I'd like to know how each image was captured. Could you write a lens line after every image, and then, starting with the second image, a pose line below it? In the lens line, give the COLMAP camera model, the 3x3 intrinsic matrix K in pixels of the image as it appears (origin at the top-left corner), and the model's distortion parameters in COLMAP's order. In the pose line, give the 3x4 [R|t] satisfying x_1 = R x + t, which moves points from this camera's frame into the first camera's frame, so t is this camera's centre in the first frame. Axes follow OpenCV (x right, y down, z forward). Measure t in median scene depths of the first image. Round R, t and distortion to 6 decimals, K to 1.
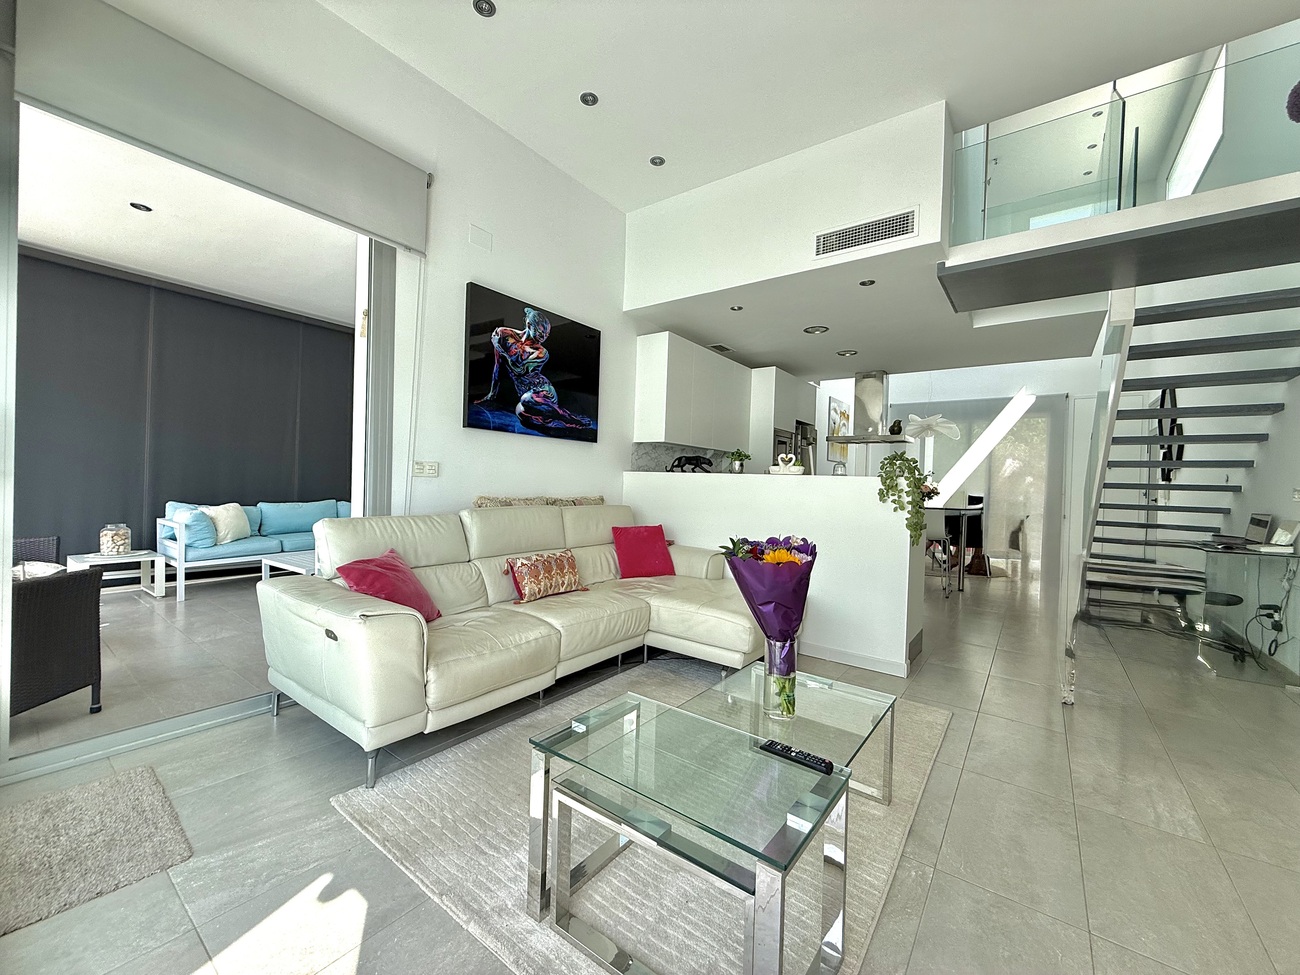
lens RADIAL K [[520.5, 0, 647.2], [0, 520.5, 485.3], [0, 0, 1]] dist [-0.000555, 0.000496]
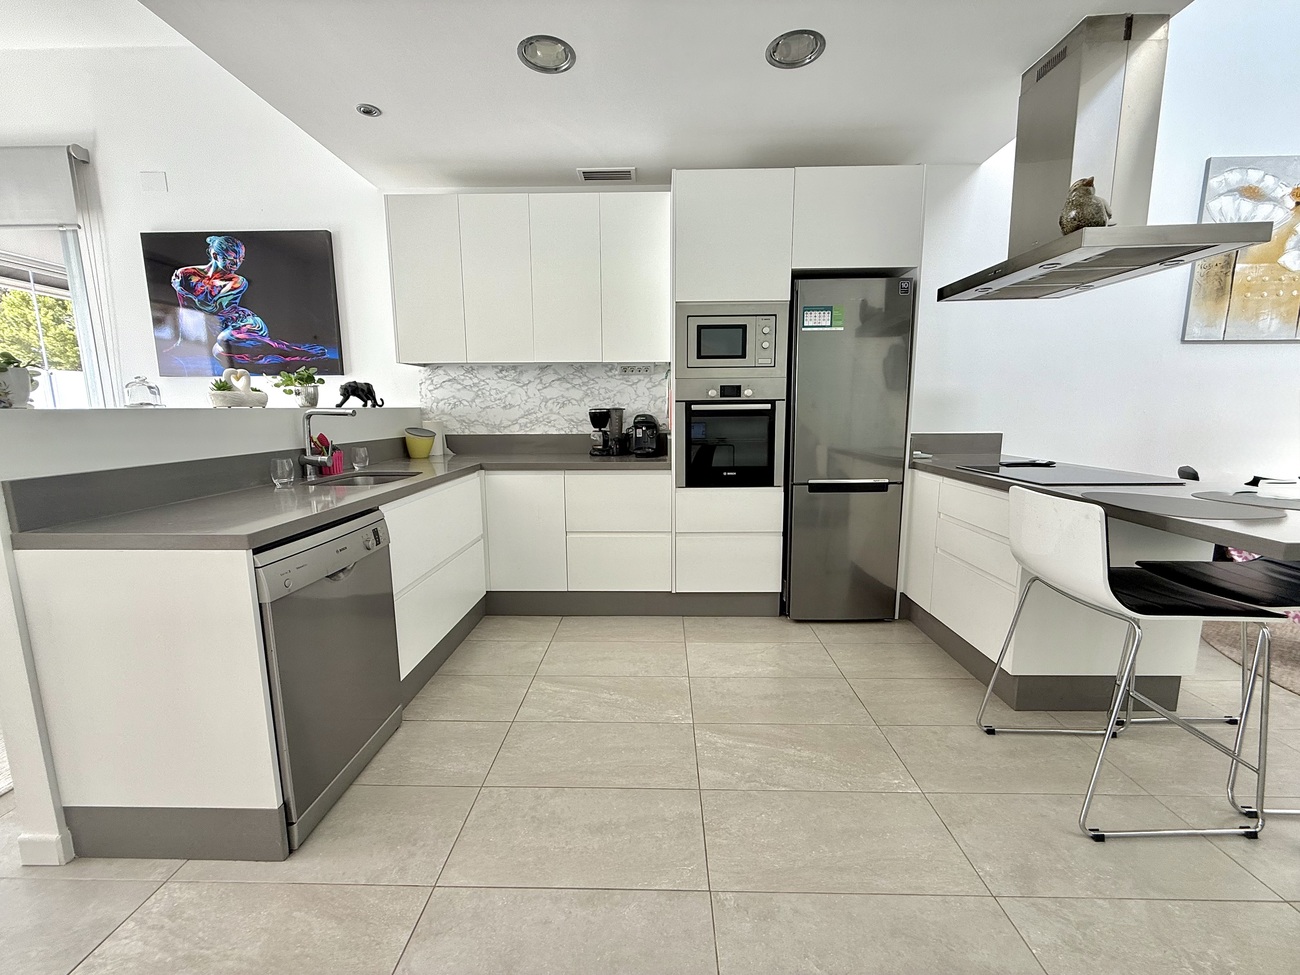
lens RADIAL K [[520.5, 0, 649.0], [0, 520.5, 485.8], [0, 0, 1]] dist [-0.000555, 0.000496]
pose [[0.582893, 0.081192, -0.808482, 1.052182], [0.021348, 0.993122, 0.115126, 0.009253], [0.812268, -0.084365, 0.577151, 1.107453]]
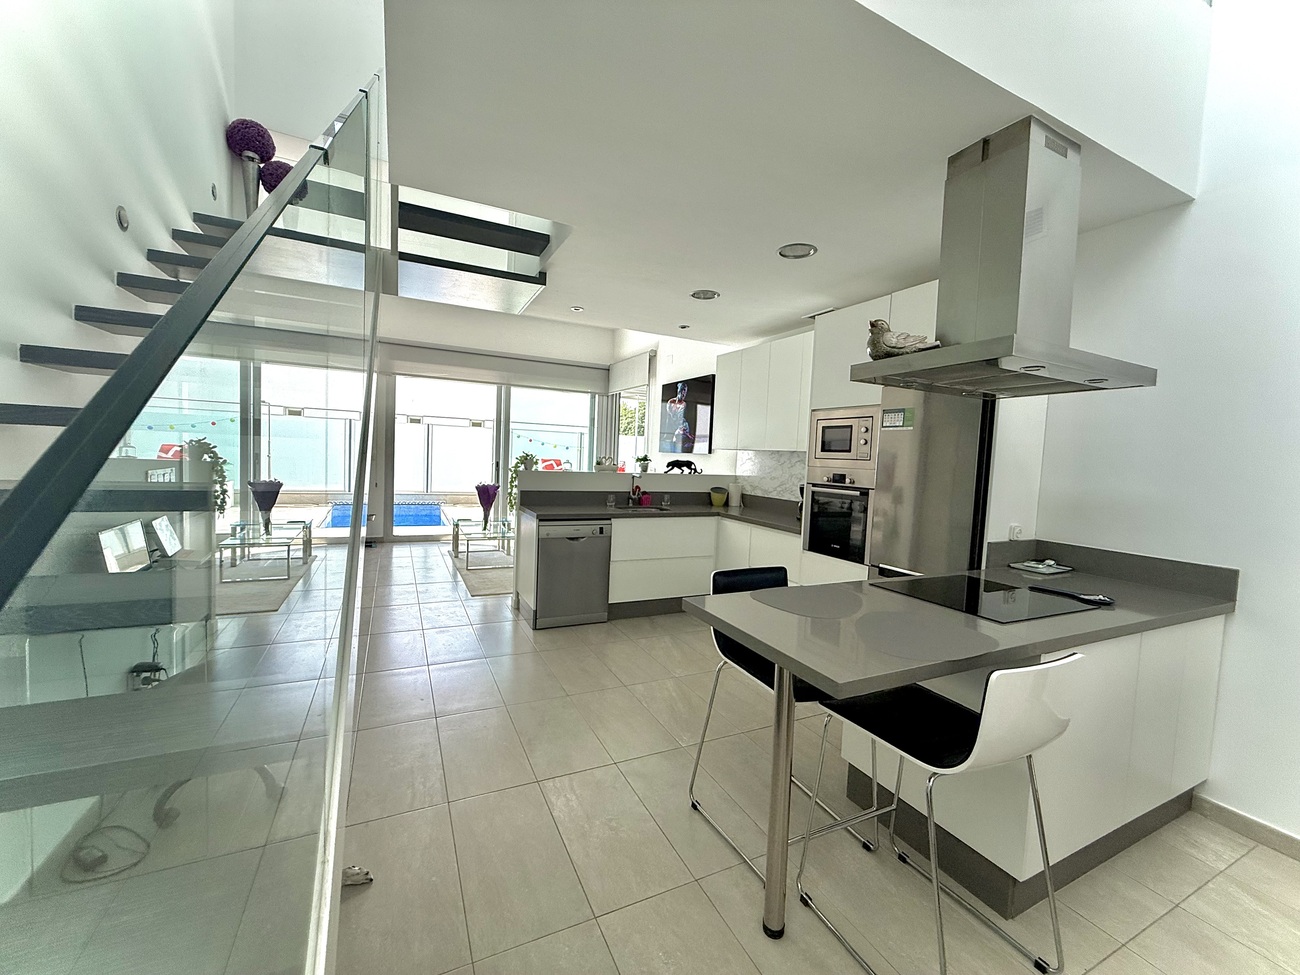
lens RADIAL K [[520.5, 0, 643.0], [0, 520.5, 482.8], [0, 0, 1]] dist [-0.000555, 0.000496]
pose [[-0.455374, -0.006648, -0.890275, 1.511519], [-0.065522, 0.997511, 0.026066, -0.034575], [0.887886, 0.070203, -0.454676, 1.816742]]
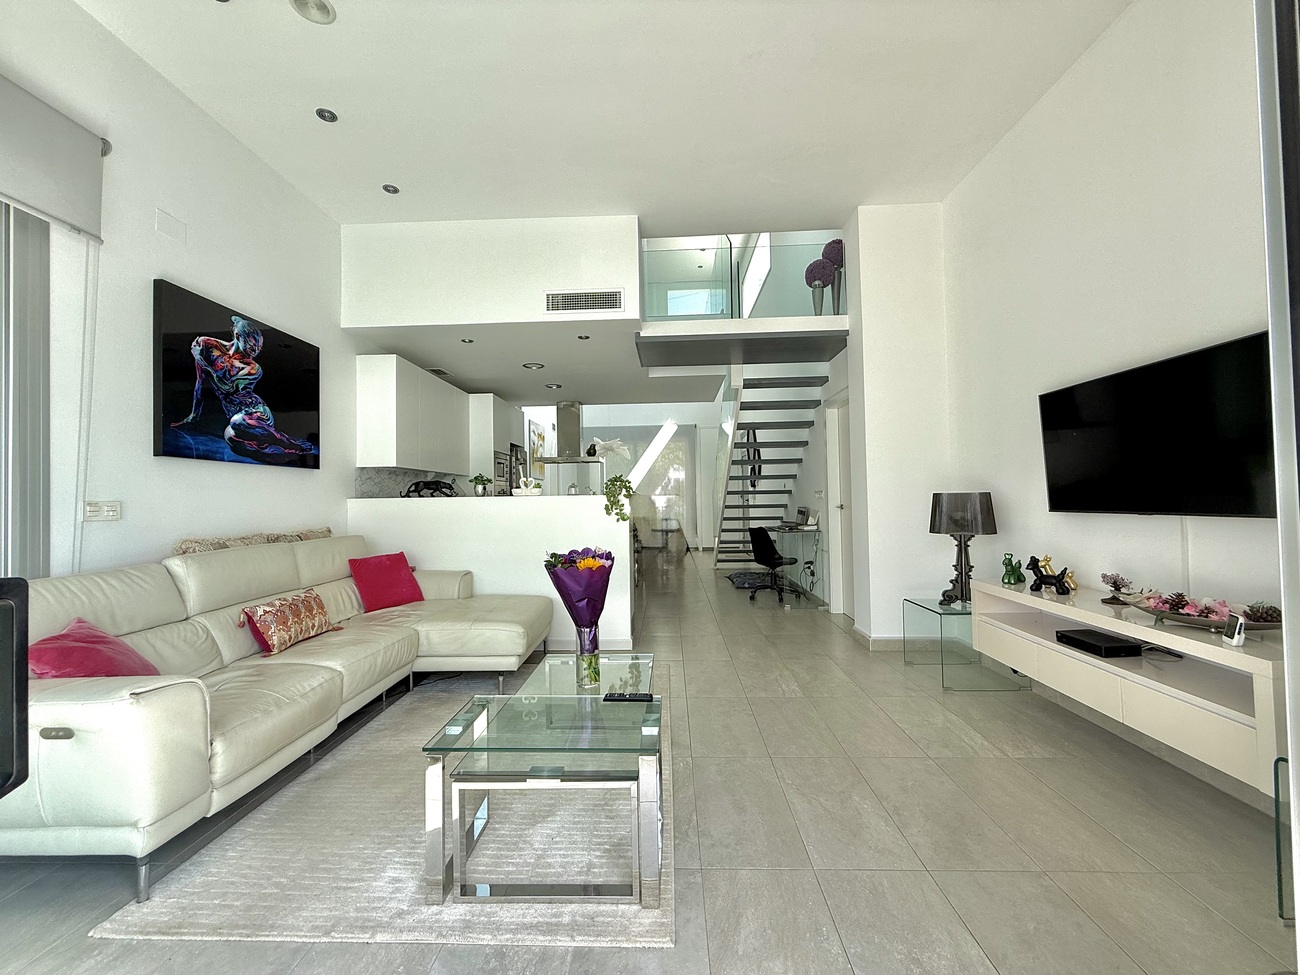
lens RADIAL K [[520.5, 0, 647.3], [0, 520.5, 485.8], [0, 0, 1]] dist [-0.000555, 0.000496]
pose [[0.821463, -0.032353, 0.569343, -0.176341], [0.047072, 0.998829, -0.011159, -0.019075], [-0.568315, 0.035967, 0.822024, -0.090379]]
